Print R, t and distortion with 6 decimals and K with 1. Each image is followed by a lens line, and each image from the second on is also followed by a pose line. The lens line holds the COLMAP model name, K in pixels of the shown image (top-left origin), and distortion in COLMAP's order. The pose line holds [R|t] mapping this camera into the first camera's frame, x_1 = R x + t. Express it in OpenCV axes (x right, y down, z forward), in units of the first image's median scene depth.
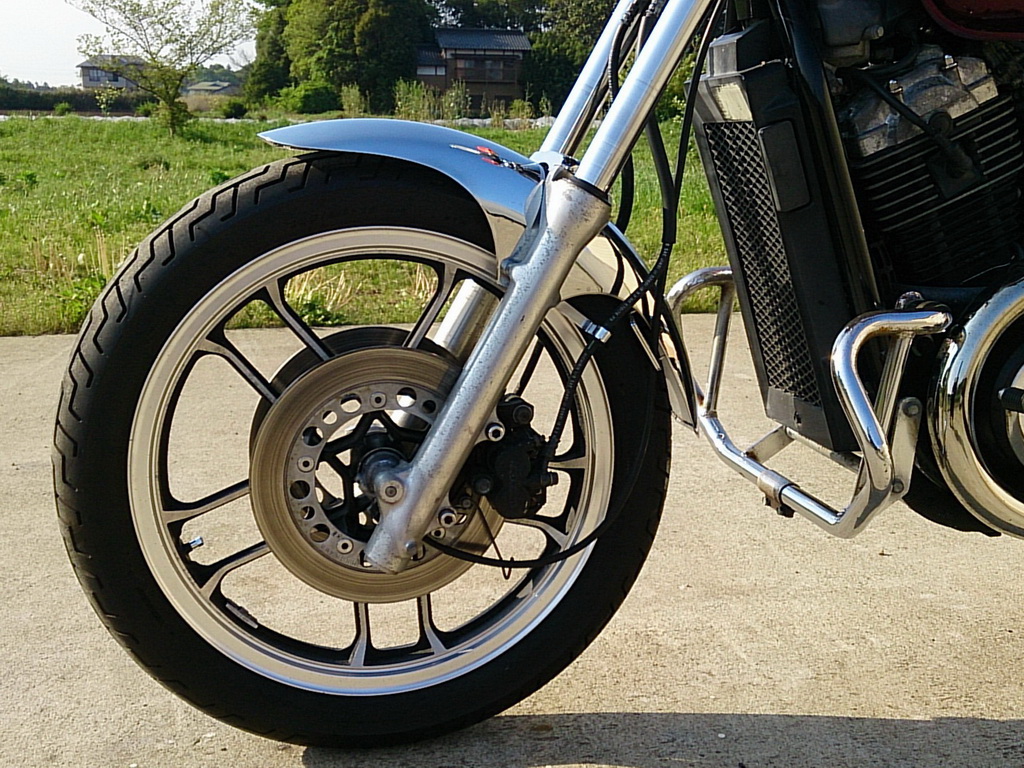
lens RADIAL K [[1214.0, 0, 511.1], [0, 1214.0, 434.4], [0, 0, 1]] dist [0.036909, -0.020170]
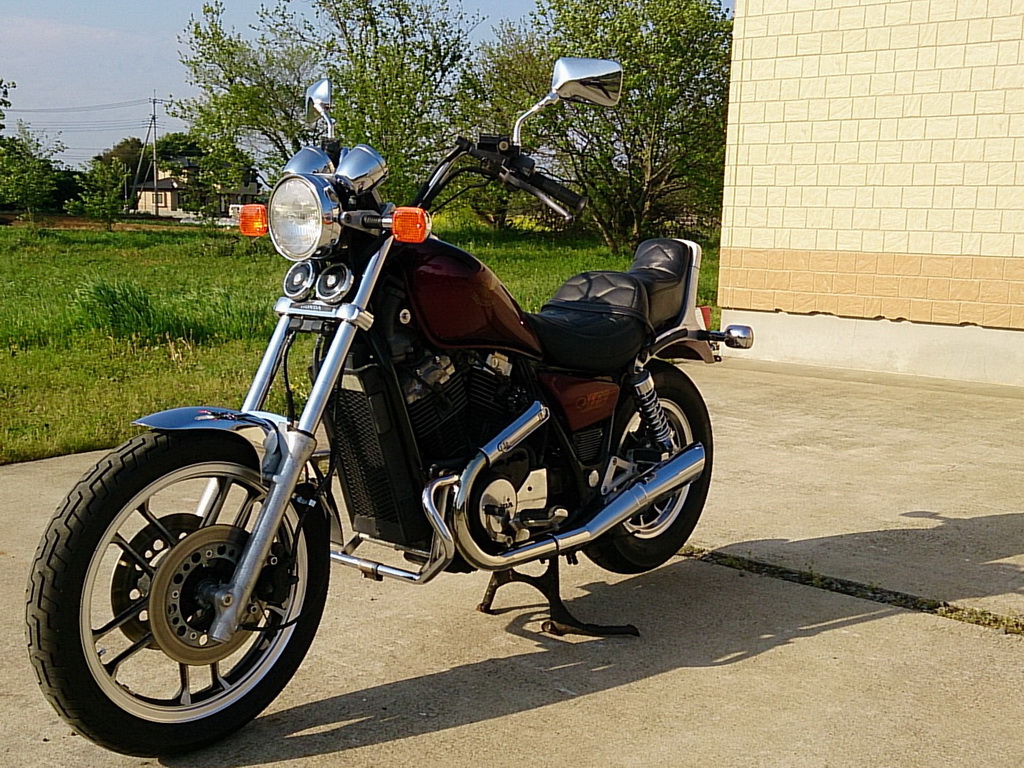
lens RADIAL K [[1214.0, 0, 511.1], [0, 1214.0, 434.4], [0, 0, 1]] dist [0.036909, -0.020170]
pose [[0.795274, -0.094664, 0.598814, -0.843628], [0.132779, 0.990950, -0.019685, -0.111140], [-0.591531, 0.095165, 0.800646, -0.796146]]
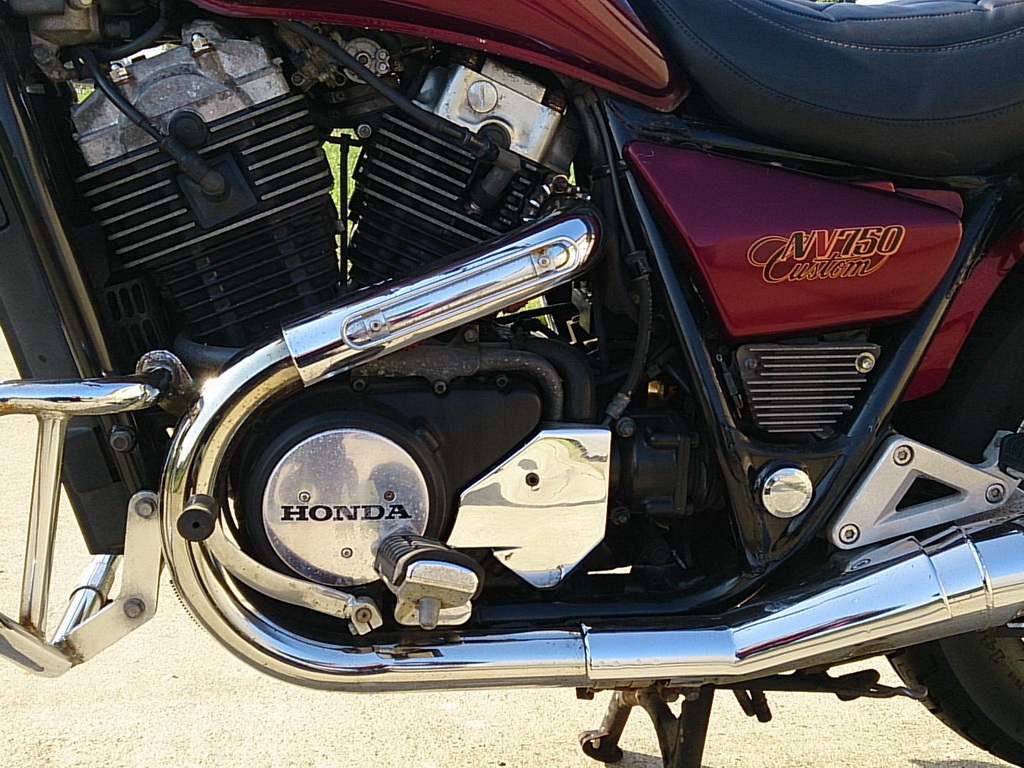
lens RADIAL K [[1214.0, 0, 511.1], [0, 1214.0, 434.4], [0, 0, 1]] dist [0.036909, -0.020170]
pose [[0.998021, 0.051085, -0.036672, 0.582812], [-0.050987, 0.998693, 0.003599, -0.080576], [0.036808, -0.001722, 0.999321, 0.265806]]
